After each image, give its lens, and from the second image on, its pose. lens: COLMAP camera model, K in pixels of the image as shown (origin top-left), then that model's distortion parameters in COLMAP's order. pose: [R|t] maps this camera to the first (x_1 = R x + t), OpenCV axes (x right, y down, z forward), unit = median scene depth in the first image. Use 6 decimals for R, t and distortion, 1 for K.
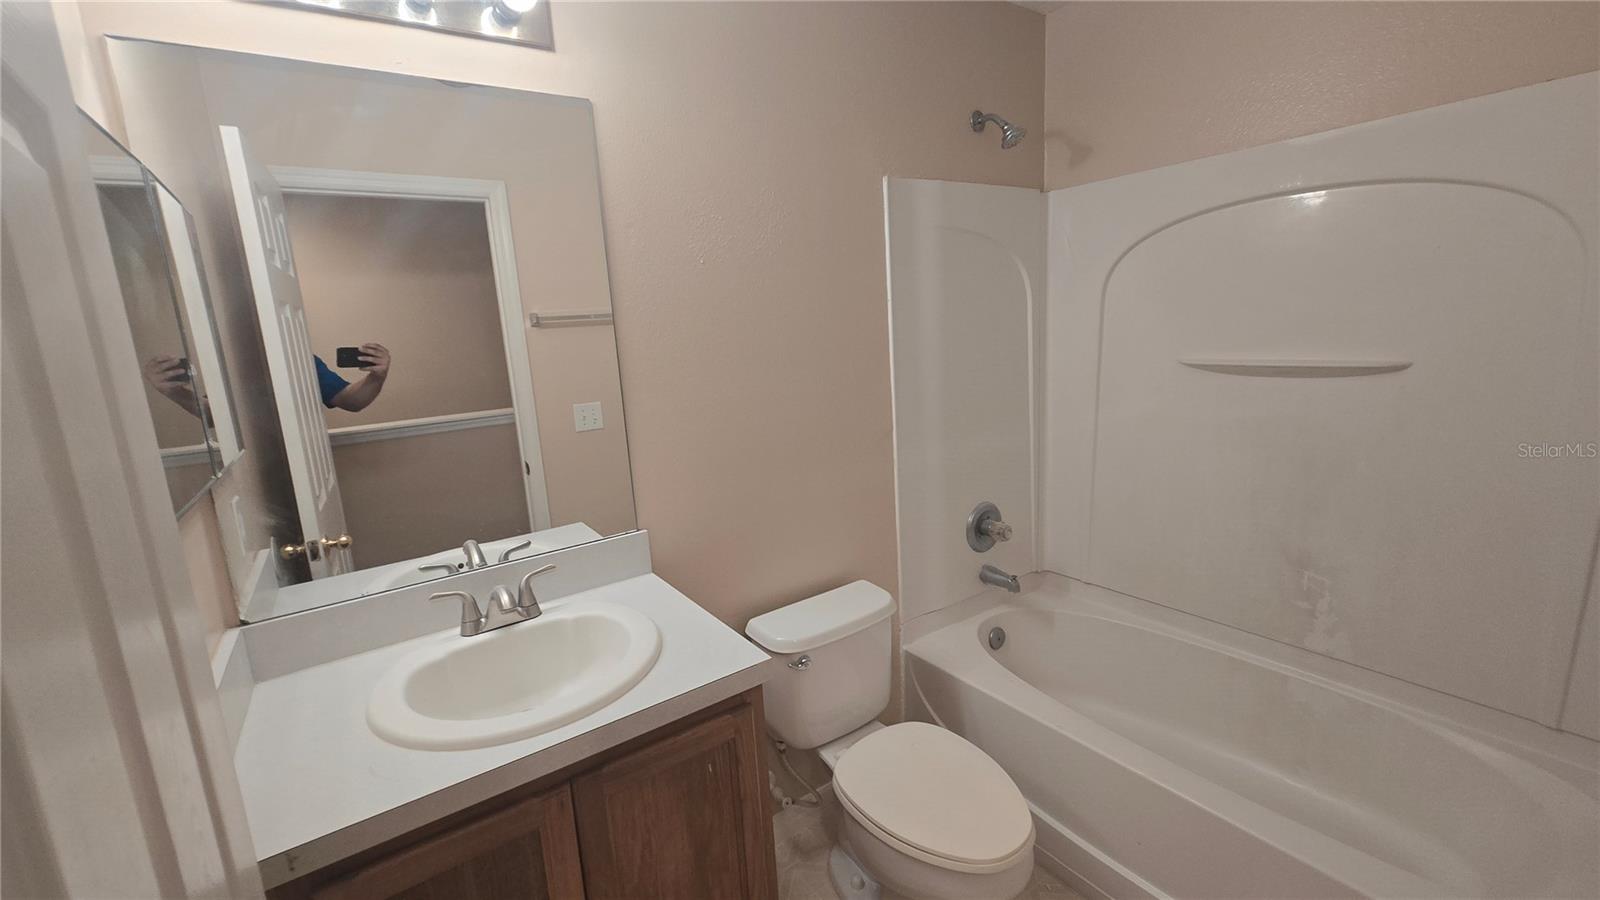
lens RADIAL K [[650.6, 0, 790.9], [0, 650.6, 464.4], [0, 0, 1]] dist [0.012053, 0.000019]
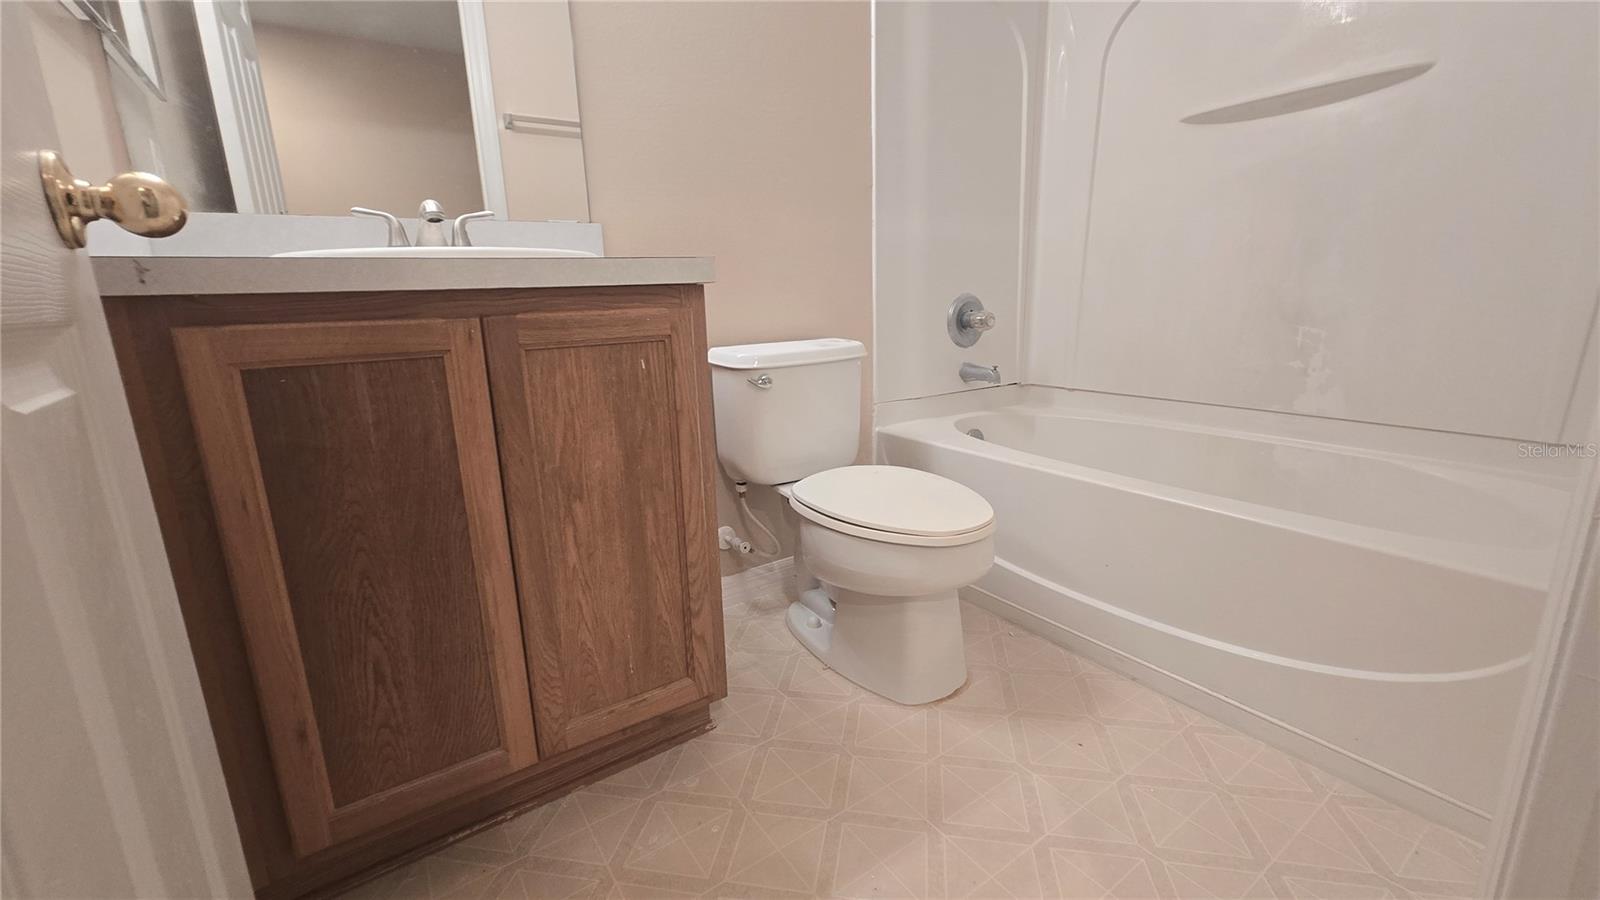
lens RADIAL K [[650.6, 0, 786.0], [0, 650.6, 448.8], [0, 0, 1]] dist [0.012053, 0.000019]
pose [[0.999452, 0.032804, -0.004385, 0.052826], [-0.032646, 0.998949, 0.032162, 0.332868], [0.005435, -0.032001, 0.999473, 0.044882]]
